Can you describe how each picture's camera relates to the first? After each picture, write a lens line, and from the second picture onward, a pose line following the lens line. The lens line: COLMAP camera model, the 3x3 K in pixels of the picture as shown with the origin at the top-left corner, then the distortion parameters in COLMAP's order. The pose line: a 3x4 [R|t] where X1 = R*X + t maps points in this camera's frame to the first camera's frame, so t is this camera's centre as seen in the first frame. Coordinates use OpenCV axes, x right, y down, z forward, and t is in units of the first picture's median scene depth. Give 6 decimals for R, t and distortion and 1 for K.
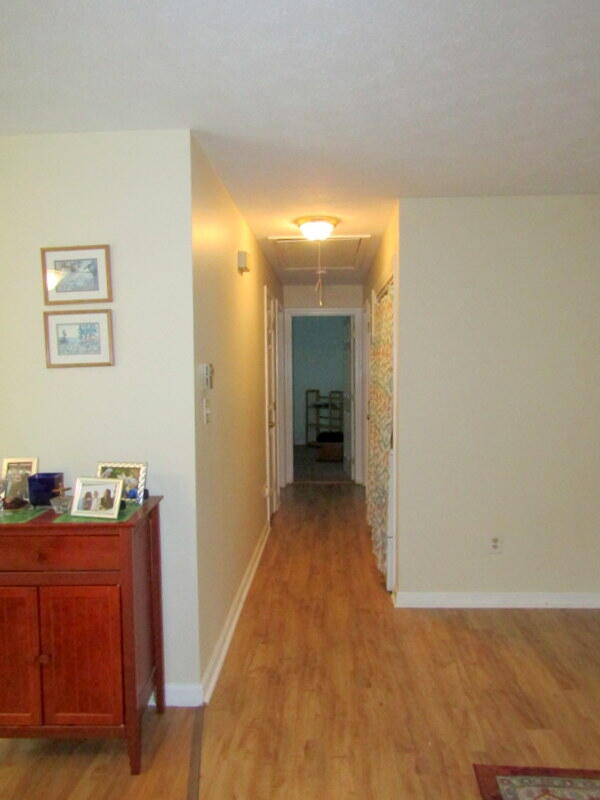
lens RADIAL K [[603.2, 0, 298.9], [0, 603.2, 407.7], [0, 0, 1]] dist [-0.004867, -0.001528]
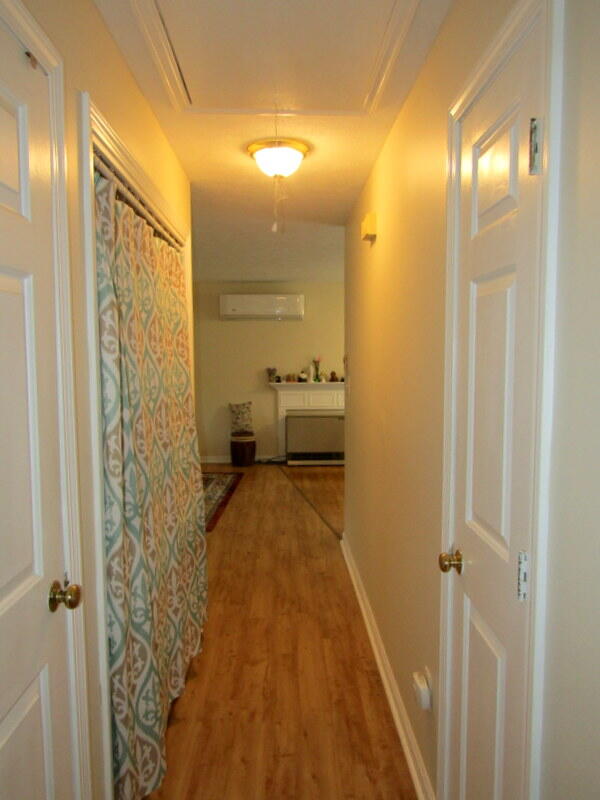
lens RADIAL K [[593.0, 0, 300.0], [0, 593.0, 400.0], [0, 0, 1]] dist [-0.011171, -0.007782]
pose [[-0.996753, 0.017600, -0.078574, 0.082696], [0.006225, 0.989741, 0.142736, -0.154213], [0.080280, 0.141783, -0.986637, 2.166456]]
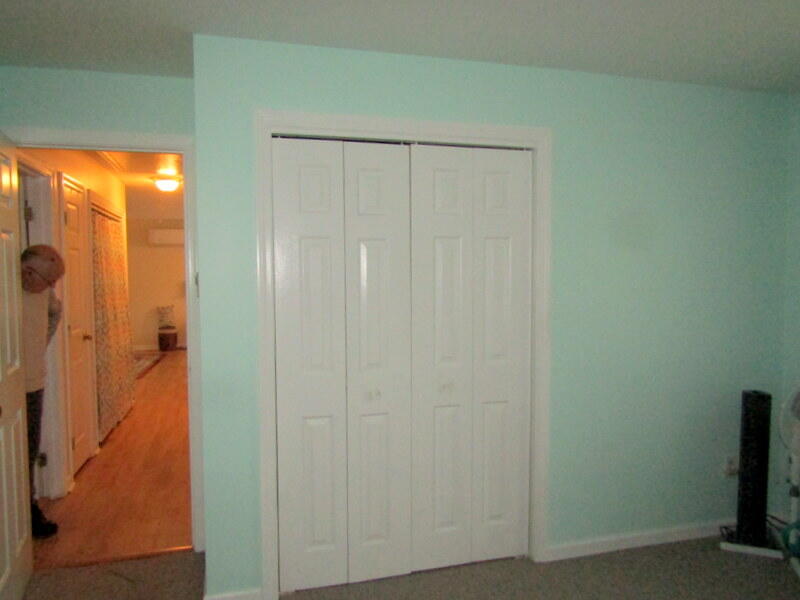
lens RADIAL K [[593.0, 0, 408.0], [0, 593.0, 300.1], [0, 0, 1]] dist [-0.011171, -0.007782]
pose [[-0.942786, 0.028846, -0.332149, -0.079676], [-0.008635, 0.993803, 0.110818, -0.235649], [0.333288, 0.107346, -0.936694, 3.671018]]
